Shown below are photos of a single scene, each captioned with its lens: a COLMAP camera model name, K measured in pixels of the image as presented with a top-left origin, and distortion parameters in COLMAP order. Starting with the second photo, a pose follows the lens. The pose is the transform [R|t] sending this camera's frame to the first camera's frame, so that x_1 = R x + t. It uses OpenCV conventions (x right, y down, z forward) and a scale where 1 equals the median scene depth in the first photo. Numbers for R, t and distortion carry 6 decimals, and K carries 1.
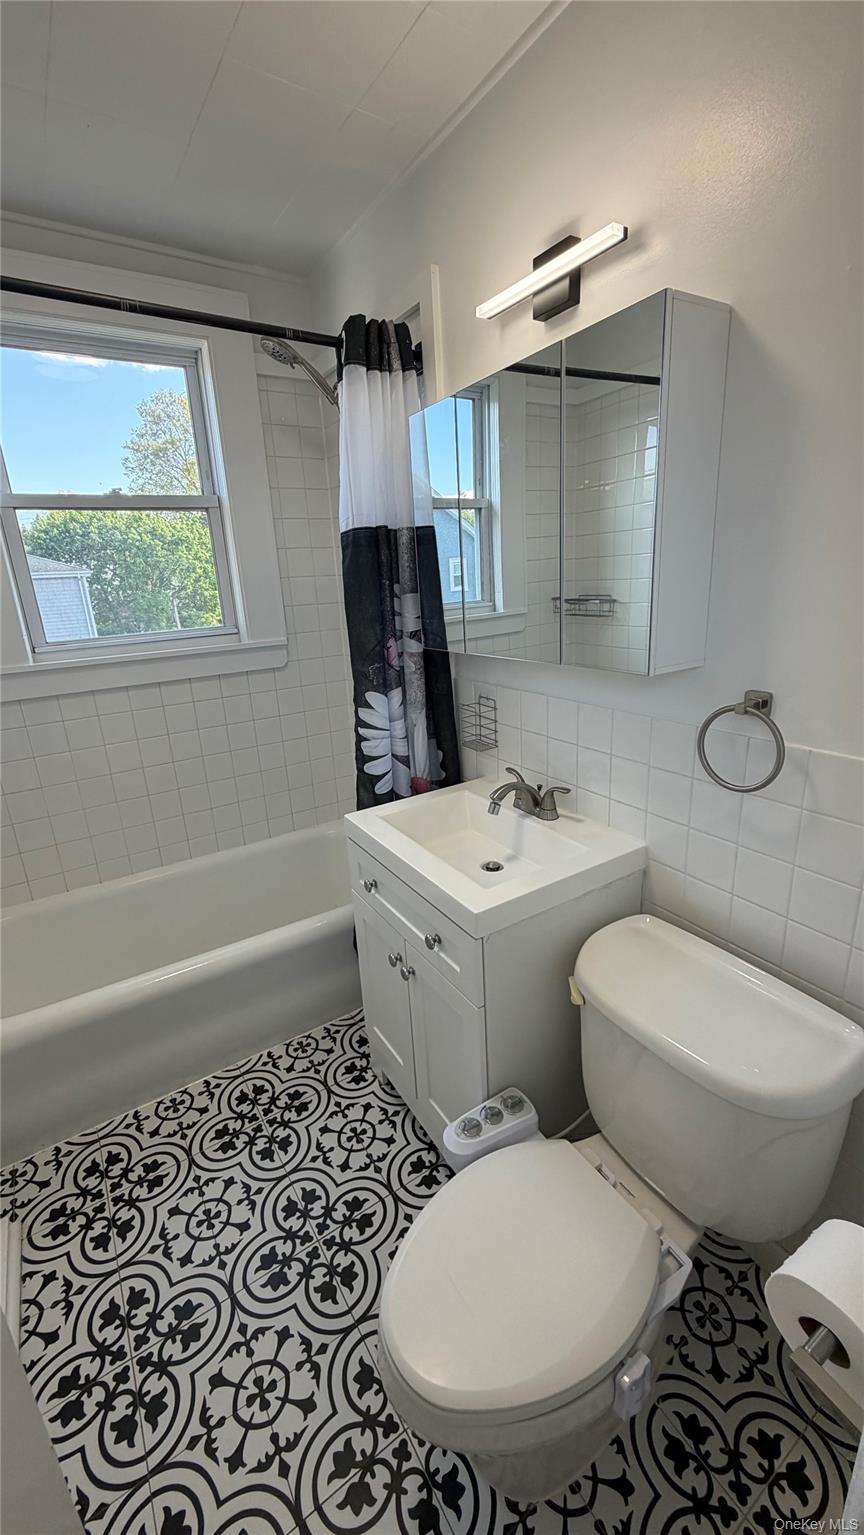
lens RADIAL K [[609.0, 0, 433.9], [0, 609.0, 762.4], [0, 0, 1]] dist [-0.001596, -0.000045]
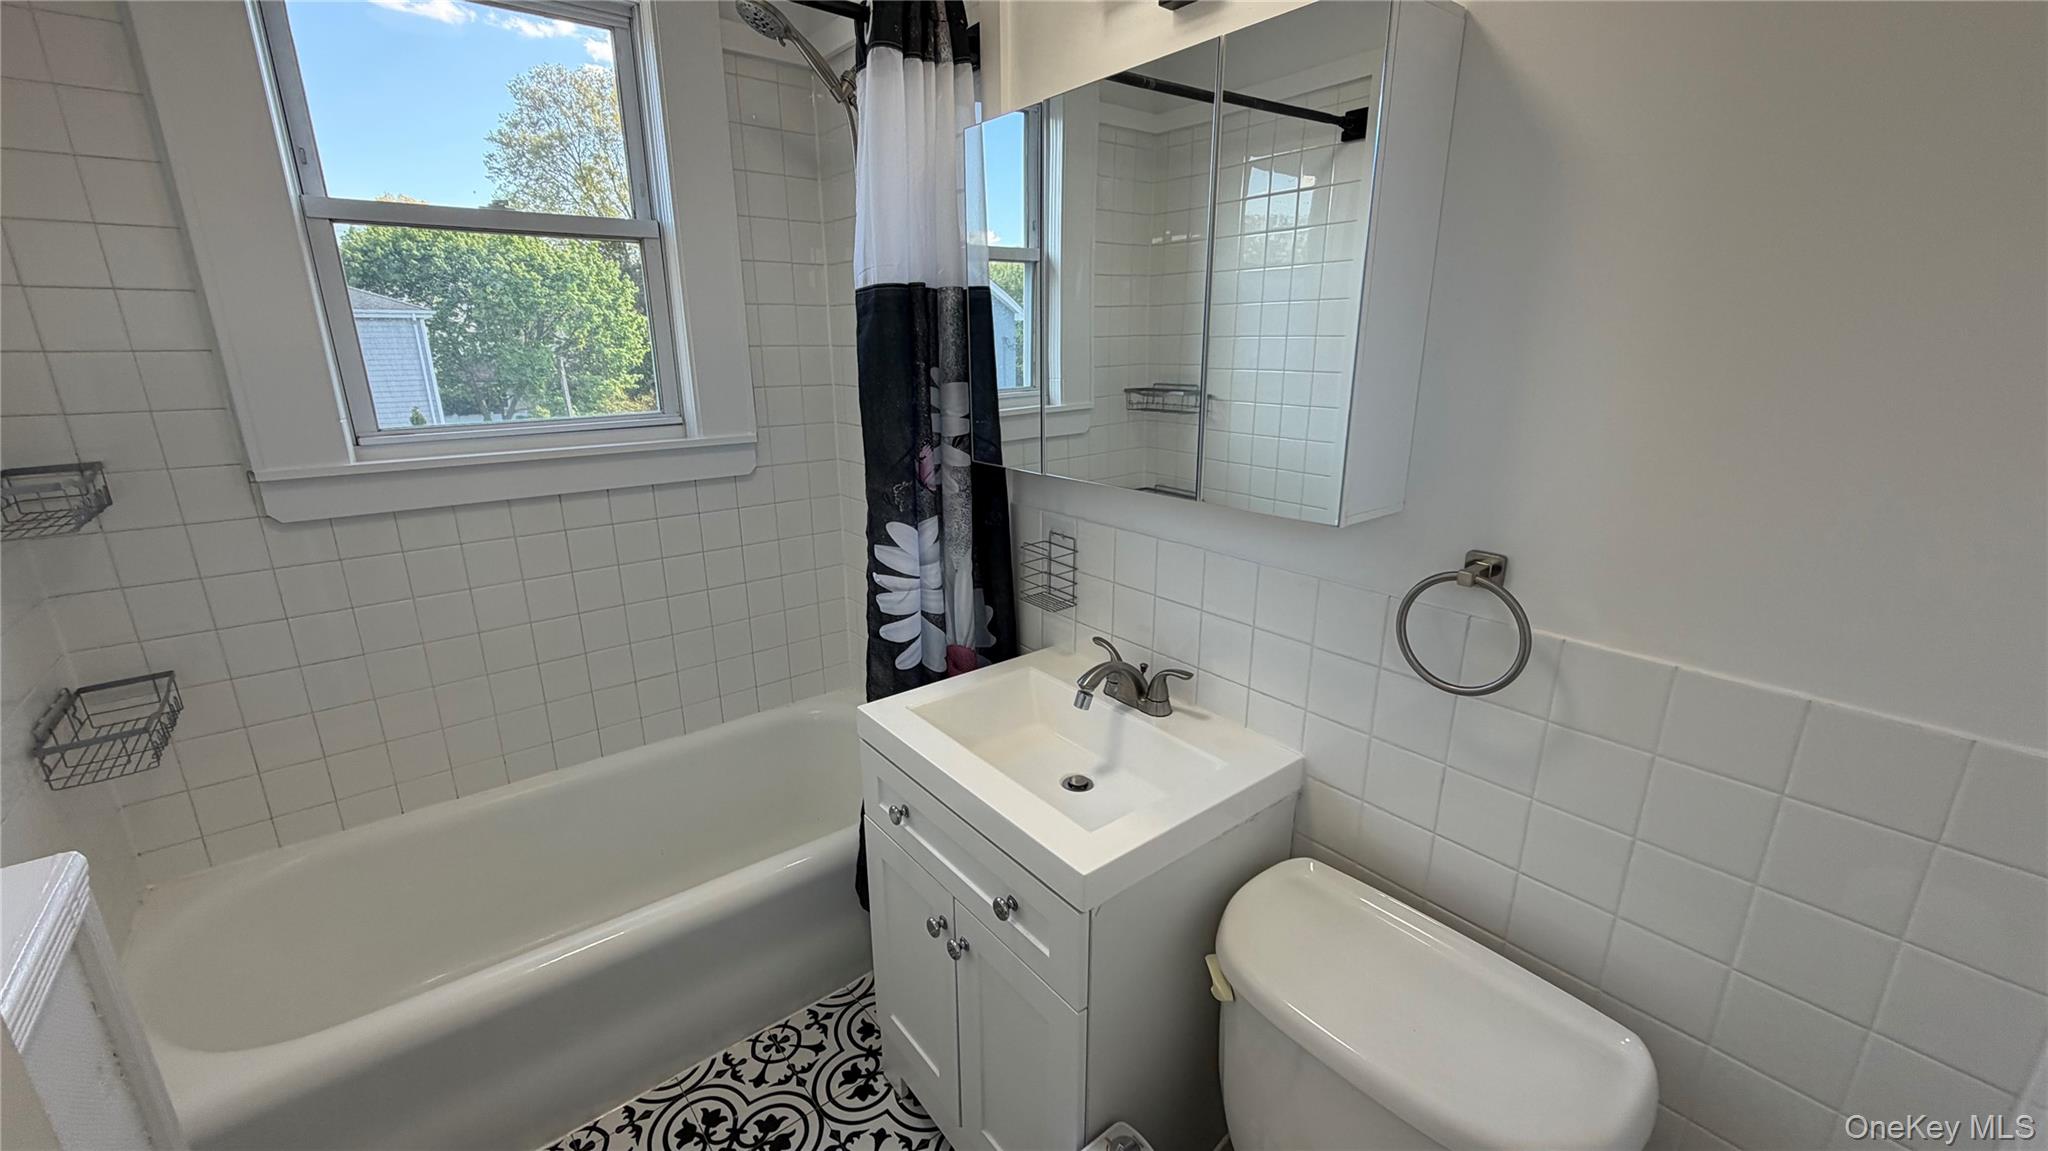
lens RADIAL K [[812.6, 0, 1020.0], [0, 812.6, 577.7], [0, 0, 1]] dist [-0.001596, -0.000045]
pose [[0.992818, 0.014770, 0.118722, -0.070518], [-0.012732, 0.999759, -0.017912, -0.038243], [-0.118958, 0.016271, 0.992766, 0.076393]]
